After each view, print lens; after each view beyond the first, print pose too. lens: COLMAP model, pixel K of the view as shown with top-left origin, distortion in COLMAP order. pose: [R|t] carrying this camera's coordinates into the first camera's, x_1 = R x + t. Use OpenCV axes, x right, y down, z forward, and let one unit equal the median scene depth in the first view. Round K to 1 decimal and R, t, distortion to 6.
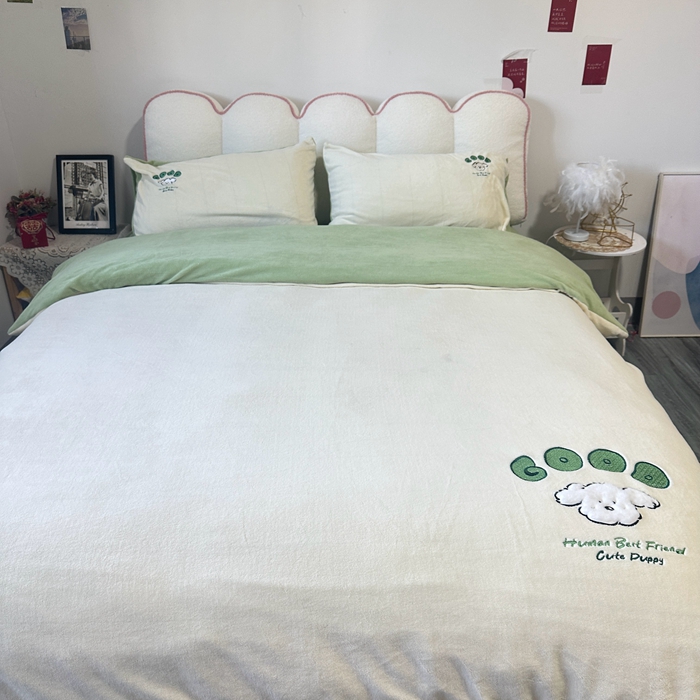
lens RADIAL K [[685.7, 0, 349.0], [0, 685.7, 374.9], [0, 0, 1]] dist [0.090427, -0.174239]
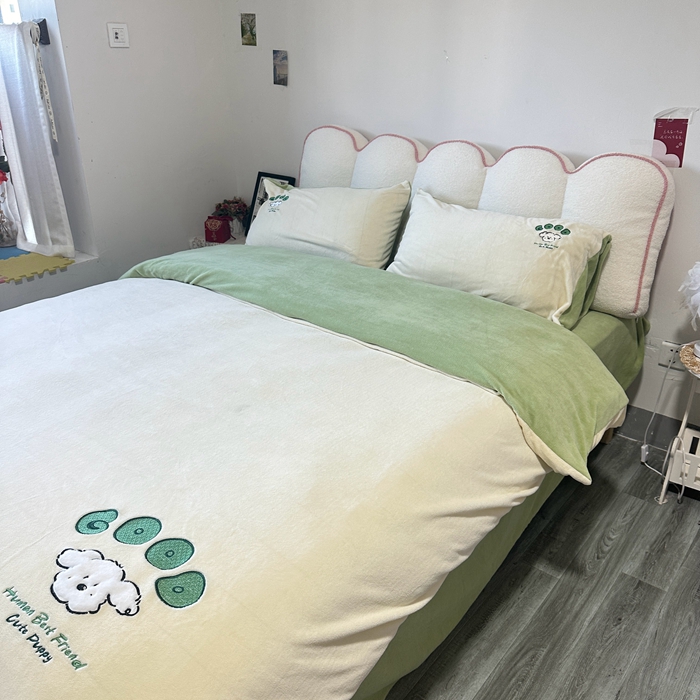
lens RADIAL K [[687.2, 0, 350.0], [0, 687.2, 350.0], [0, 0, 1]] dist [0.110790, -0.205997]
pose [[0.763473, 0.263262, -0.589747, 0.541880], [-0.310571, 0.950292, 0.022151, -0.114130], [0.566264, 0.166247, 0.807284, 0.202902]]
